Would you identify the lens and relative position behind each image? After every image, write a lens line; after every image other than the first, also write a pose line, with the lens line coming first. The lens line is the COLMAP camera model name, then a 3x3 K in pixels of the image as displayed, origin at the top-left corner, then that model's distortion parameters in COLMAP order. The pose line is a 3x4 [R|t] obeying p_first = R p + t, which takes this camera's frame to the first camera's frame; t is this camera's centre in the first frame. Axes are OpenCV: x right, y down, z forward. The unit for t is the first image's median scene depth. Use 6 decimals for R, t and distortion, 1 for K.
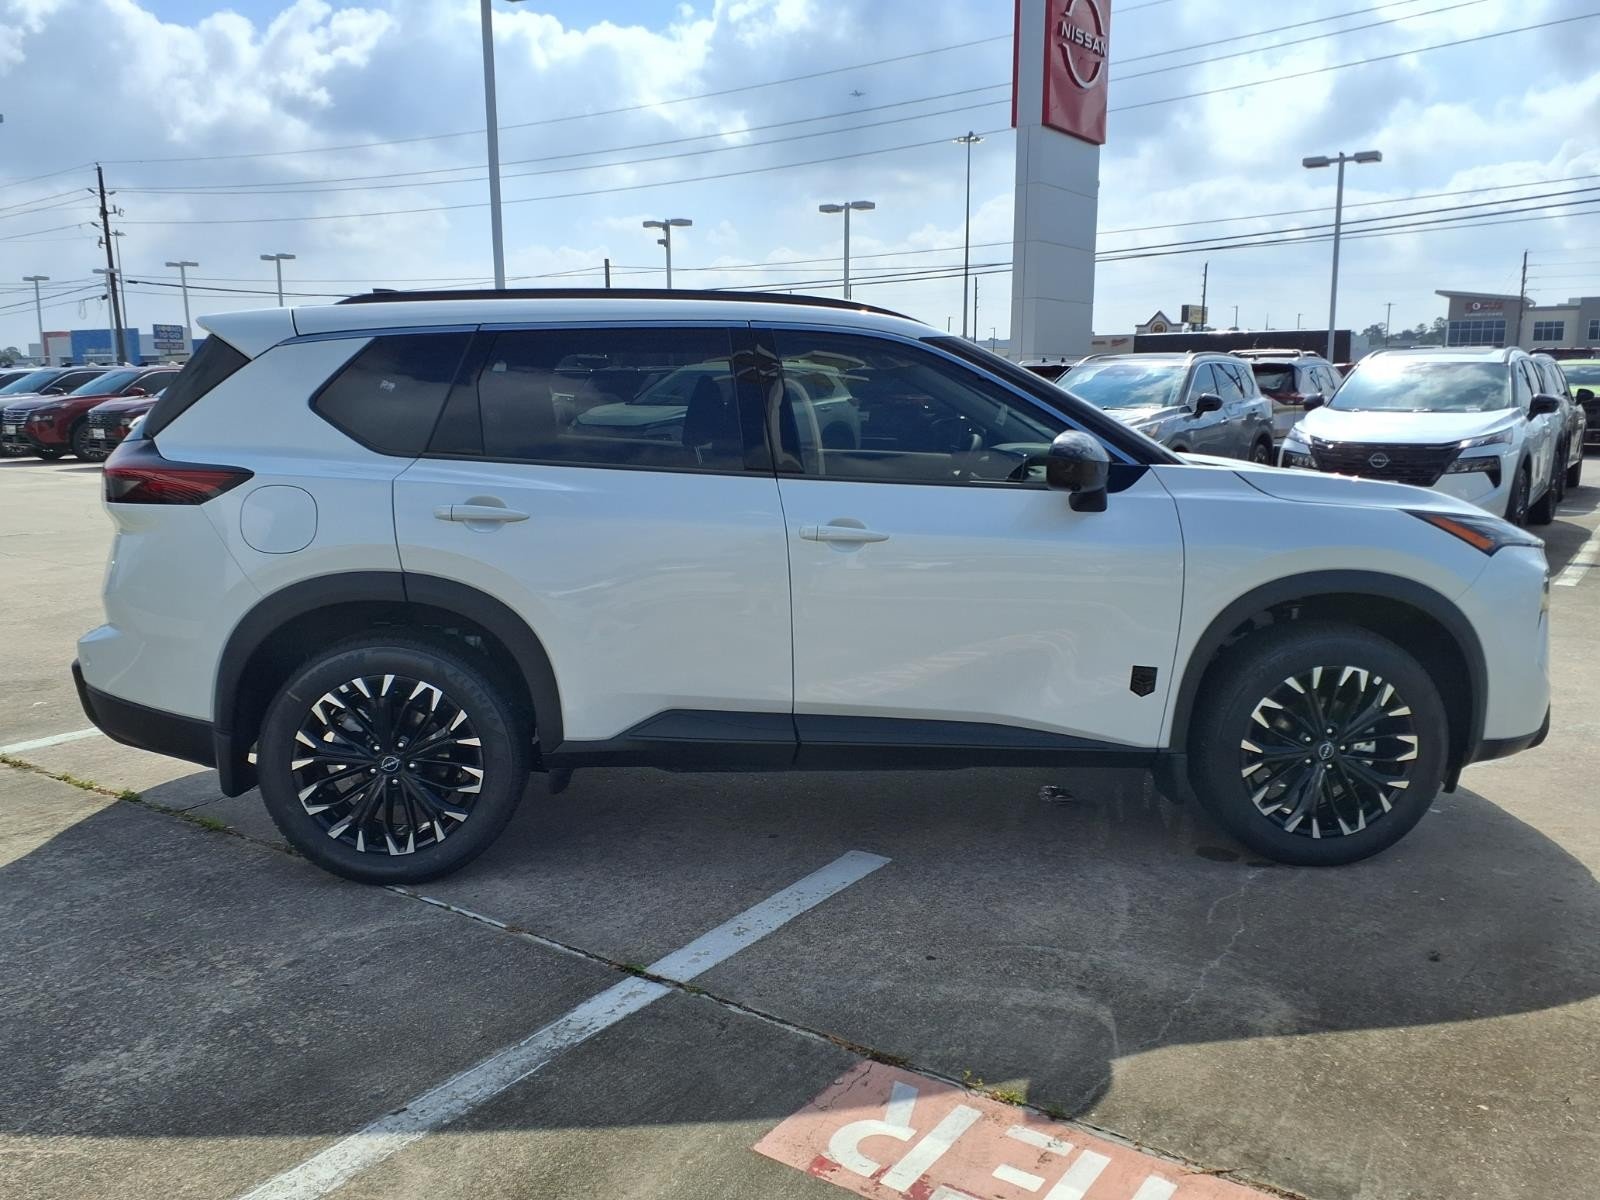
lens RADIAL K [[1271.9, 0, 799.1], [0, 1271.9, 610.9], [0, 0, 1]] dist [0.029936, 0.000716]
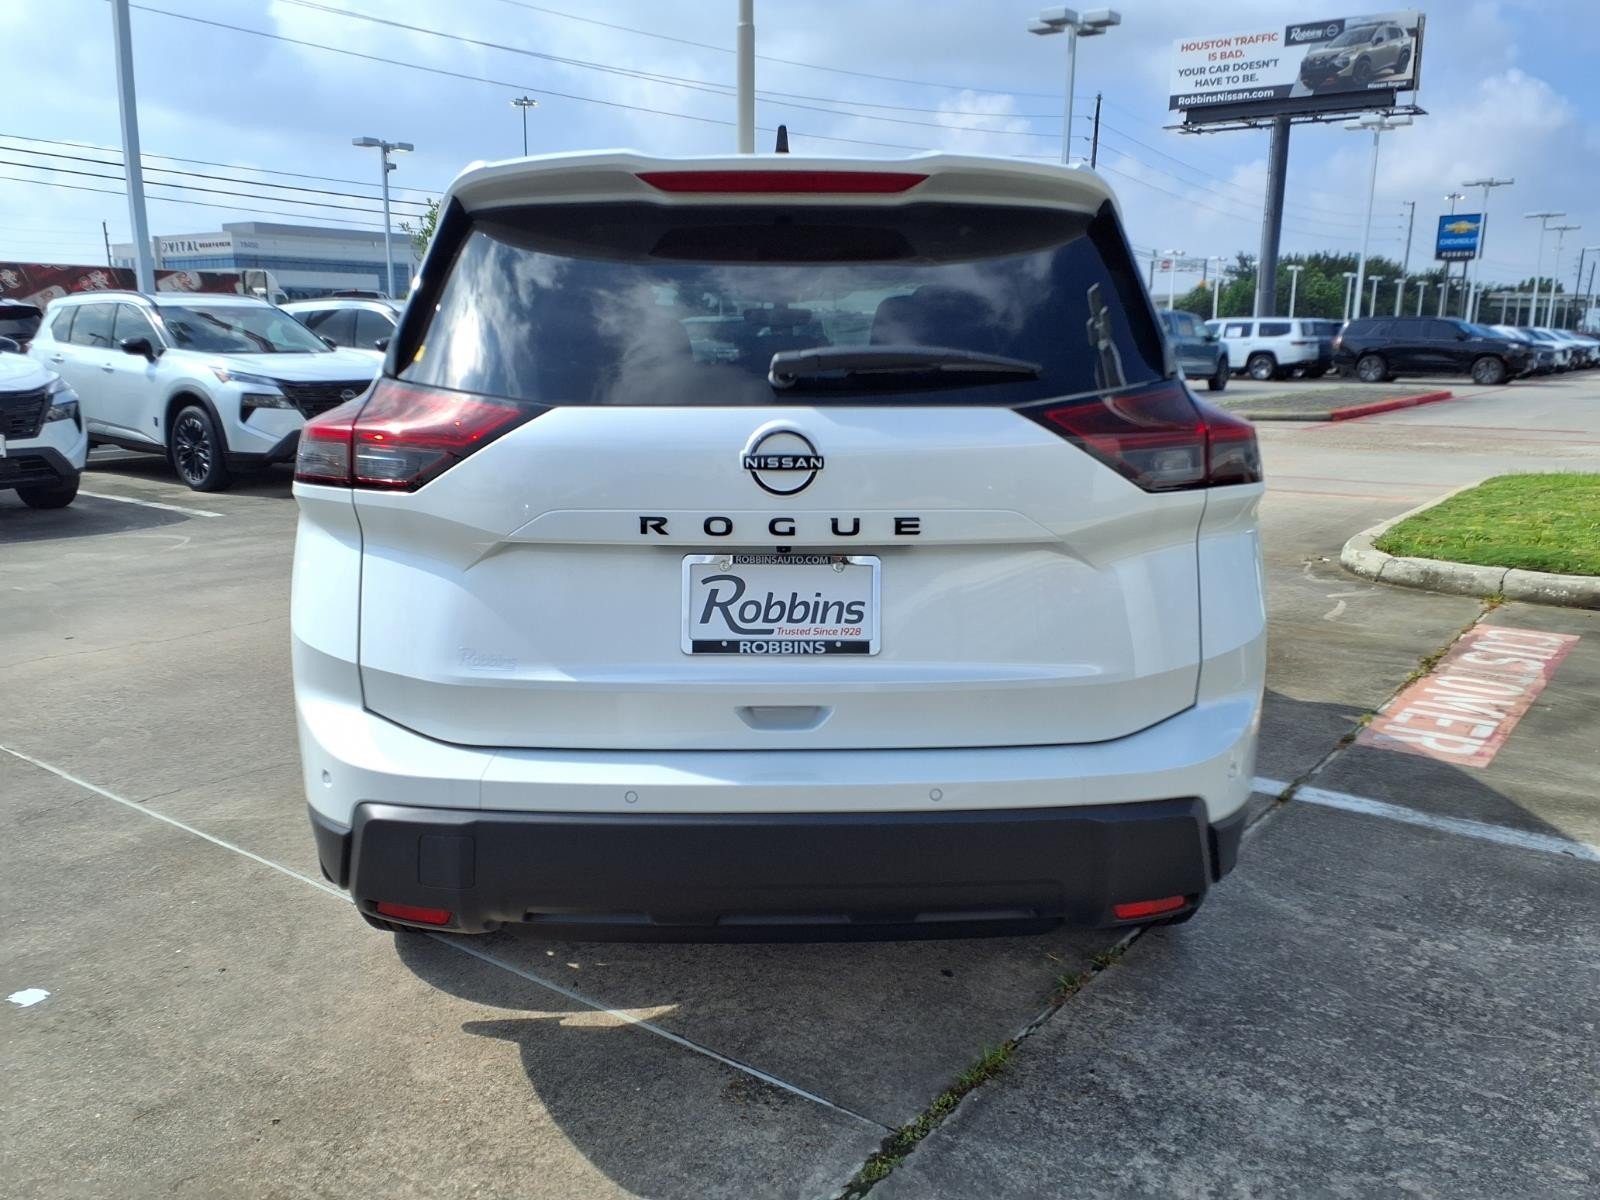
lens RADIAL K [[1307.5, 0, 800.1], [0, 1307.5, 563.7], [0, 0, 1]] dist [0.022872, -0.010043]
pose [[0.031743, -0.172282, 0.984536, -1.174576], [0.175502, 0.970689, 0.164201, -0.188937], [-0.983967, 0.167576, 0.061048, 1.191721]]
